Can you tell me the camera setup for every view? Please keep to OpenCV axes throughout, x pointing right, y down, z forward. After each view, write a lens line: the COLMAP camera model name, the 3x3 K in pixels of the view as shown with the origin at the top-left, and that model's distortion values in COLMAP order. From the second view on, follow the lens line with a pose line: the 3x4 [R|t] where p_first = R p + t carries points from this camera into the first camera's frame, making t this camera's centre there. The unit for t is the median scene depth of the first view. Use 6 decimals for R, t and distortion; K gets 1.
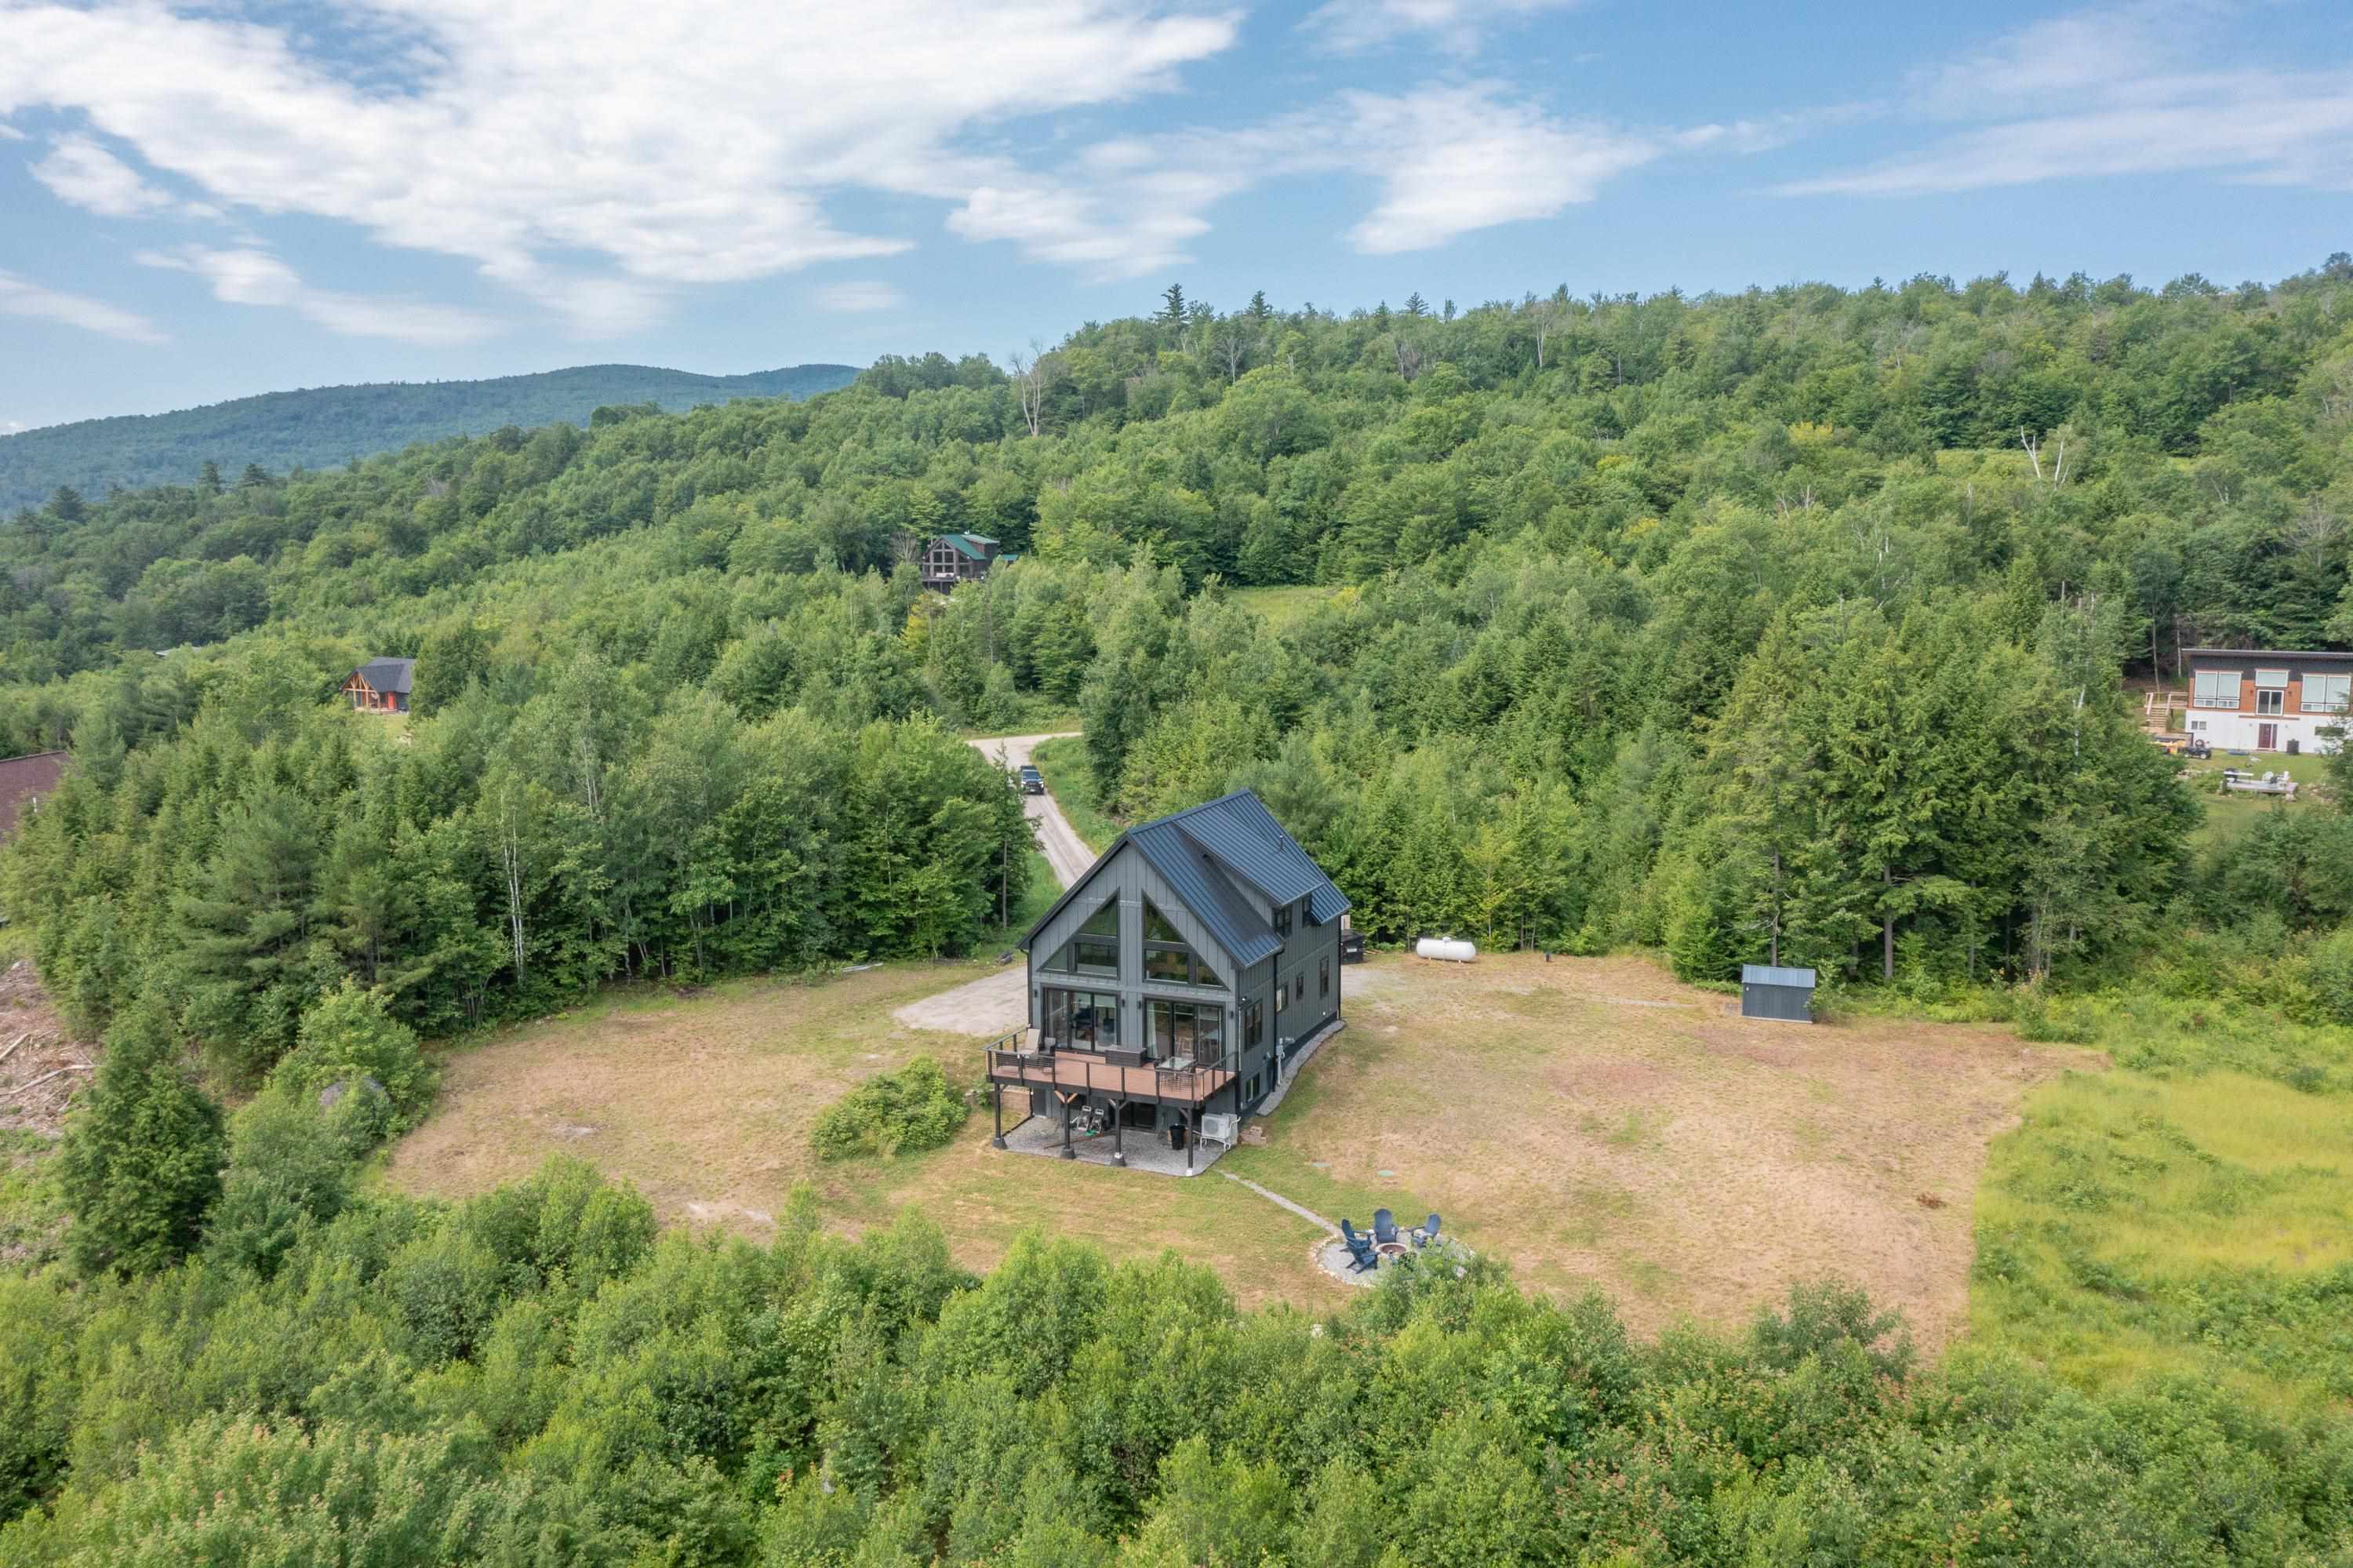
lens RADIAL K [[1895.3, 0, 1174.2], [0, 1895.3, 765.9], [0, 0, 1]] dist [-0.013060, 0.013868]
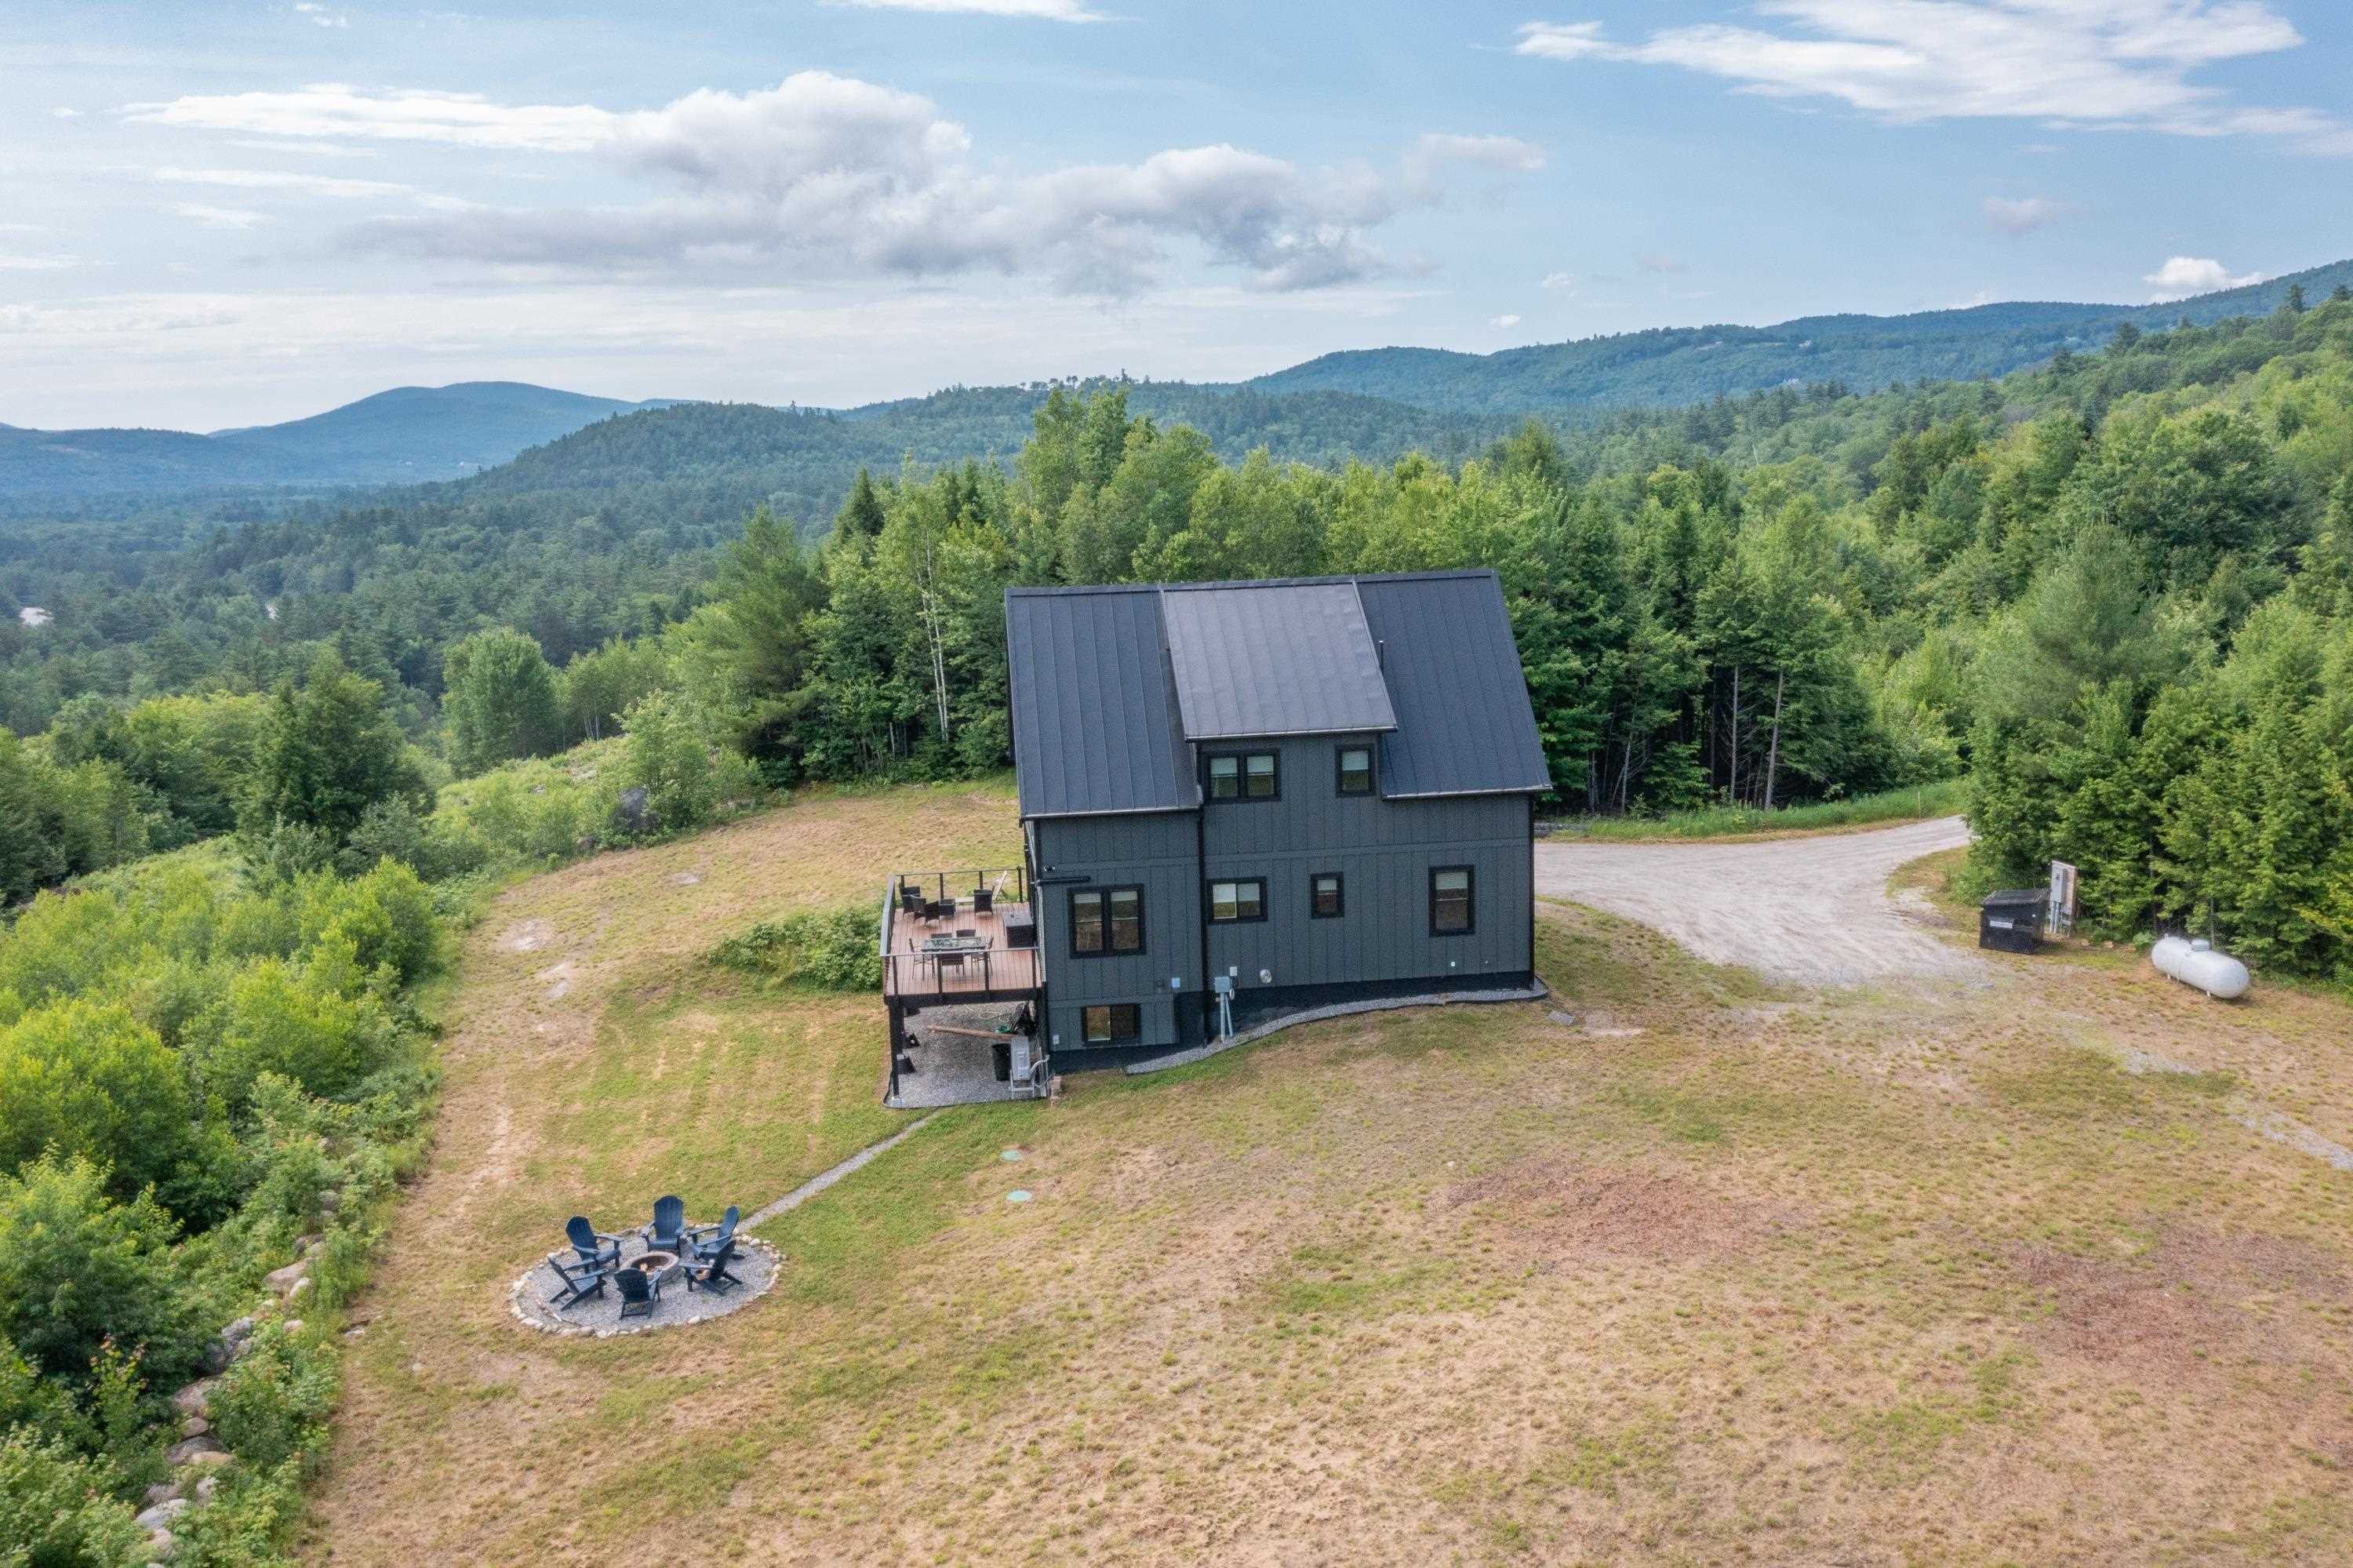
lens RADIAL K [[1972.1, 0, 1176.9], [0, 1972.1, 804.8], [0, 0, 1]] dist [-0.031734, 0.034047]
pose [[0.497273, 0.148024, -0.854874, 0.233872], [-0.078184, 0.988974, 0.125765, 0.006987], [0.864064, 0.004298, 0.503363, 0.275982]]
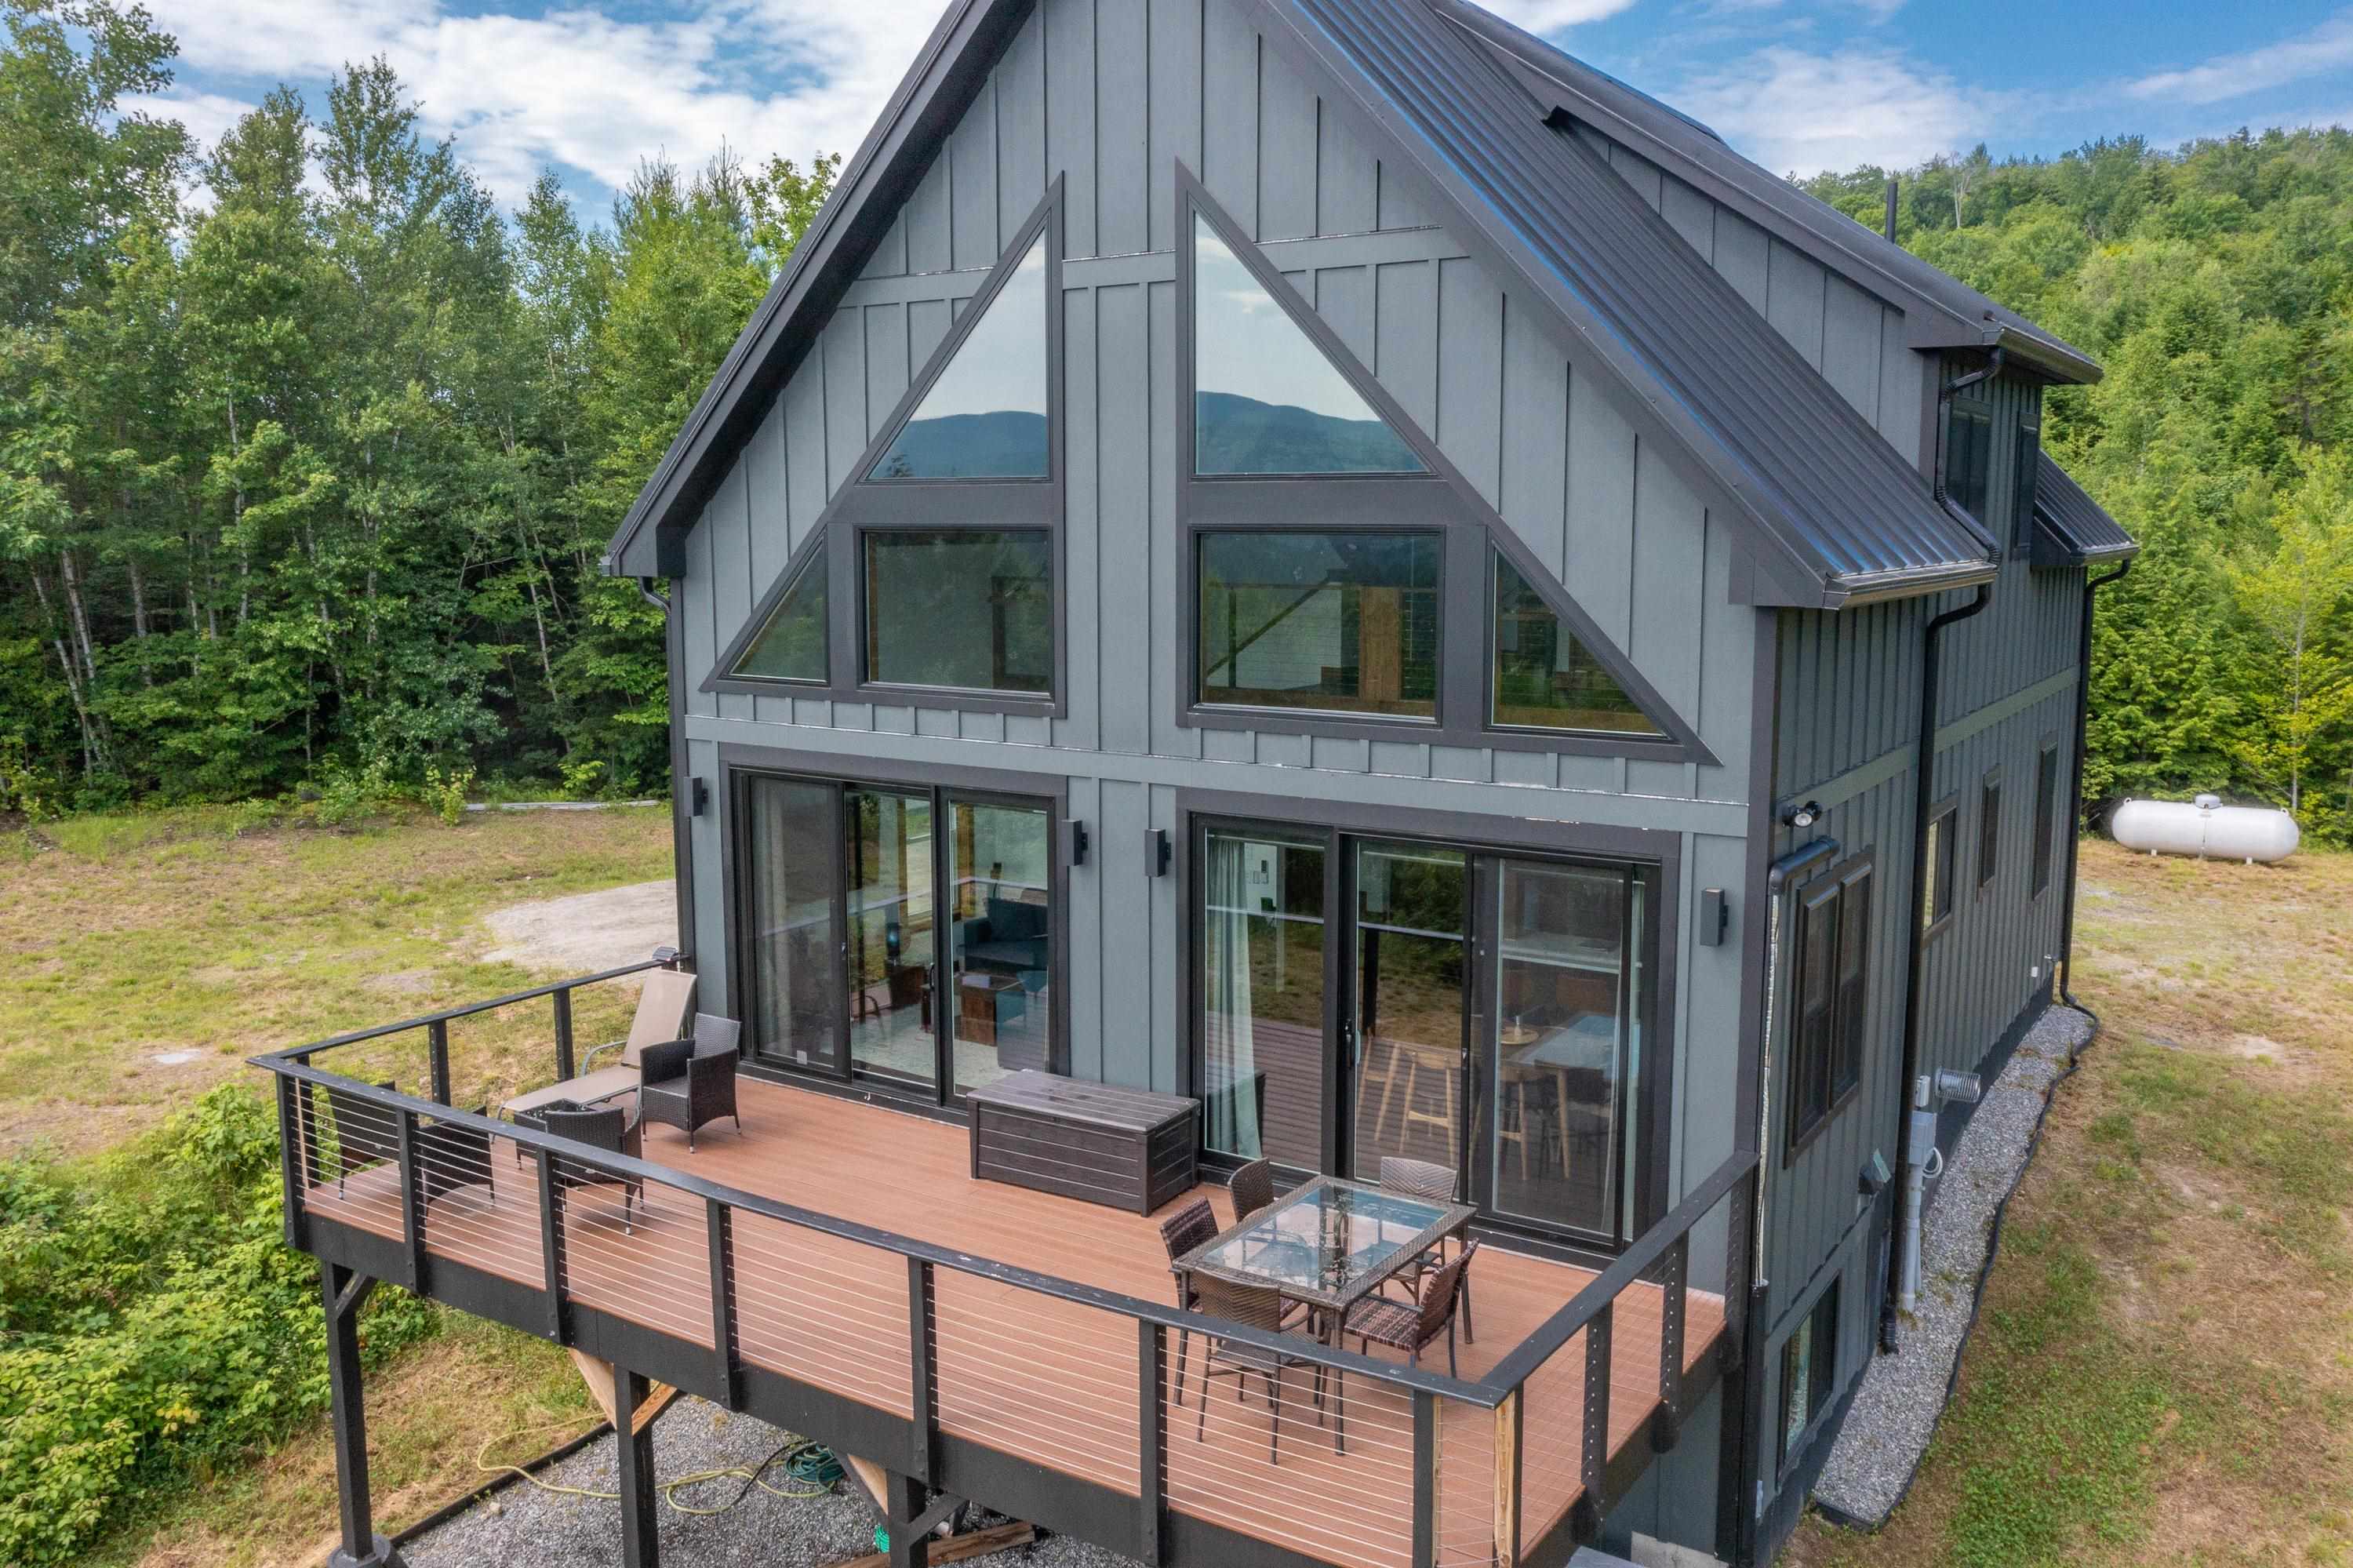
lens RADIAL K [[1895.3, 0, 1191.7], [0, 1895.3, 777.1], [0, 0, 1]] dist [-0.013060, 0.013868]
pose [[0.986391, 0.026198, -0.162317, 0.005024], [-0.023676, 0.999567, 0.017451, 0.045783], [0.162704, -0.013371, 0.986584, 0.326501]]
